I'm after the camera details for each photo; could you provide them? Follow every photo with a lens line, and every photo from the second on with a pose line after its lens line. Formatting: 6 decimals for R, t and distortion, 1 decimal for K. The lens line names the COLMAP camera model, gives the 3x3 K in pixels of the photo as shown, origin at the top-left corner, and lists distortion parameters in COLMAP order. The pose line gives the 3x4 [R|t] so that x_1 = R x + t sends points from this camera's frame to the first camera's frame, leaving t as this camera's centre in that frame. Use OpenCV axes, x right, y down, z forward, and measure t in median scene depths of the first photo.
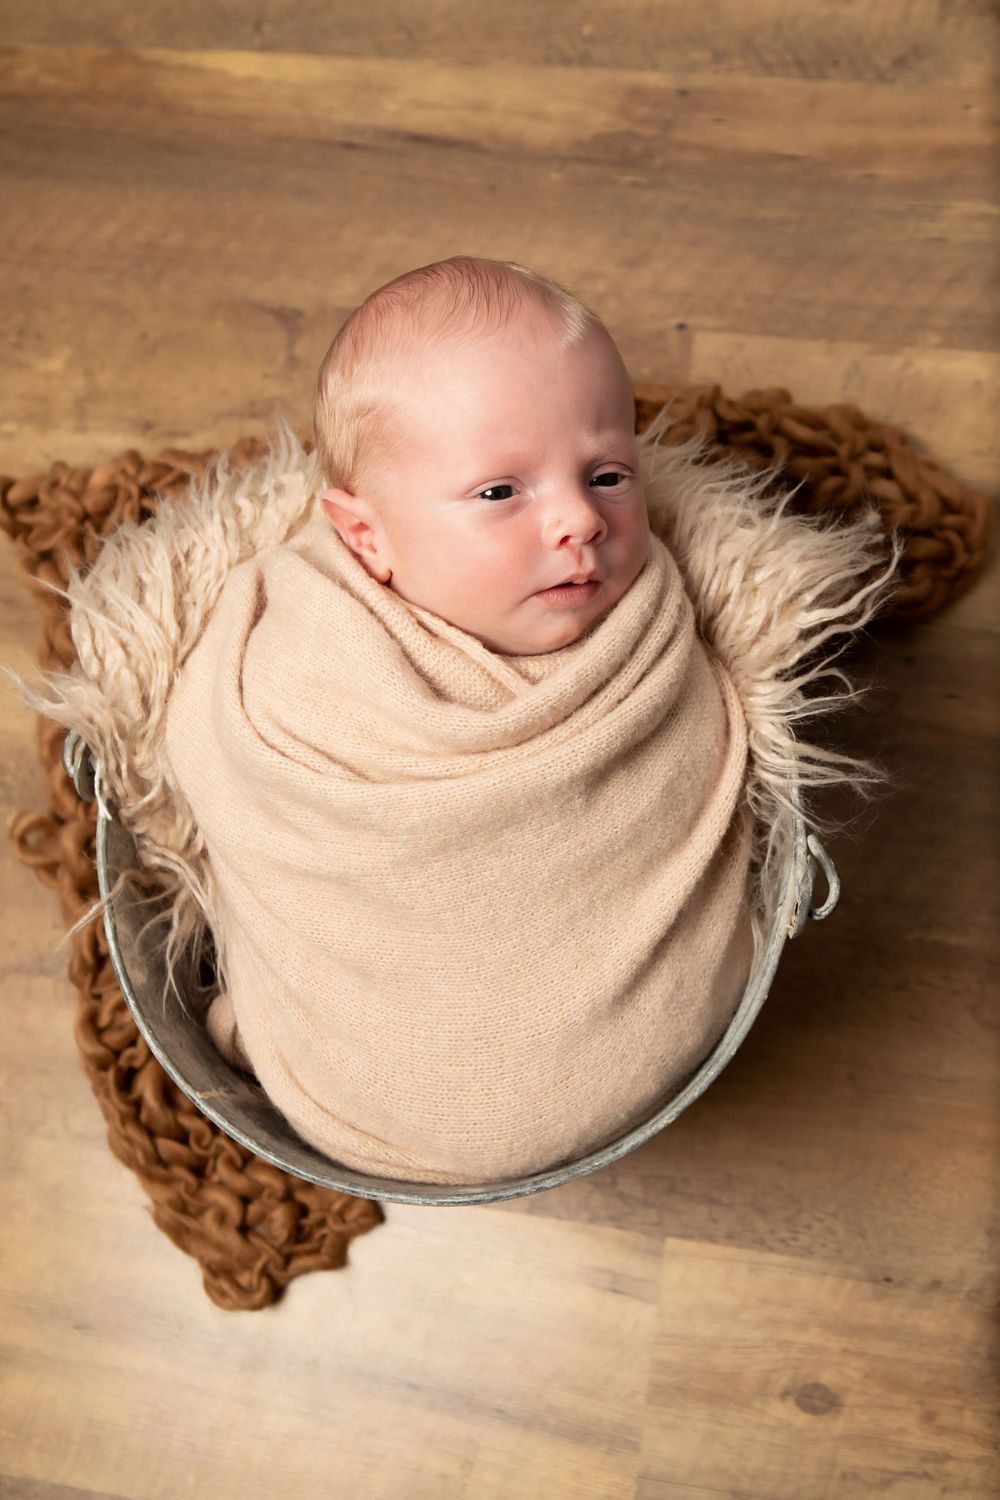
lens RADIAL K [[1891.1, 0, 500.7], [0, 1891.1, 752.5], [0, 0, 1]] dist [-0.012236, 0.072433]
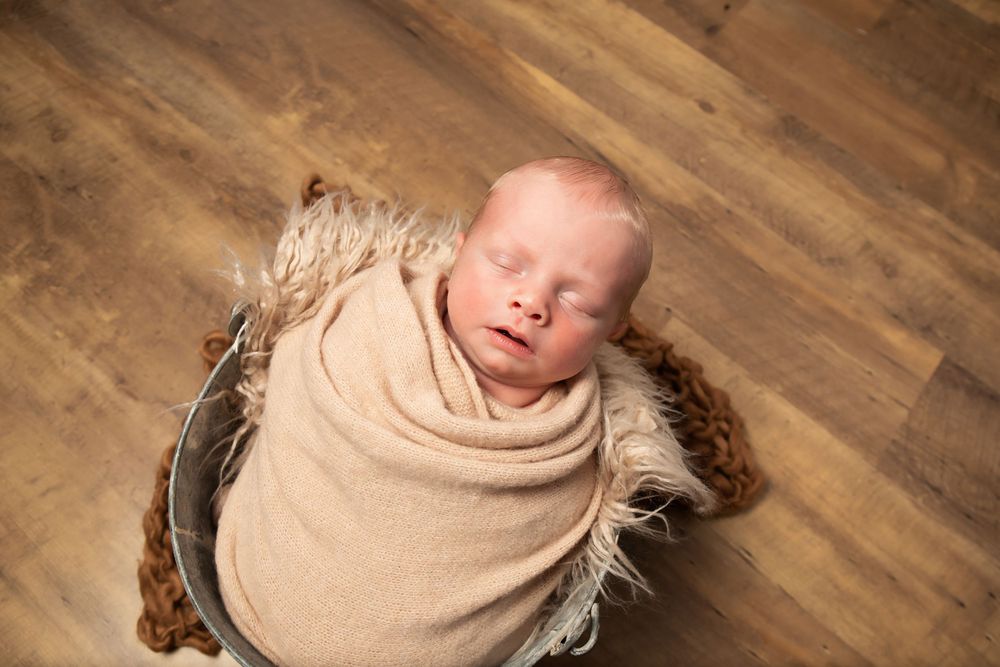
lens RADIAL K [[829.7, 0, 518.2], [0, 829.7, 336.0], [0, 0, 1]] dist [-0.109073, 0.113747]
pose [[0.837484, 0.546122, -0.019255, 0.001600], [-0.542472, 0.826606, -0.149824, -0.001795], [-0.065906, 0.135920, 0.988525, 0.226962]]
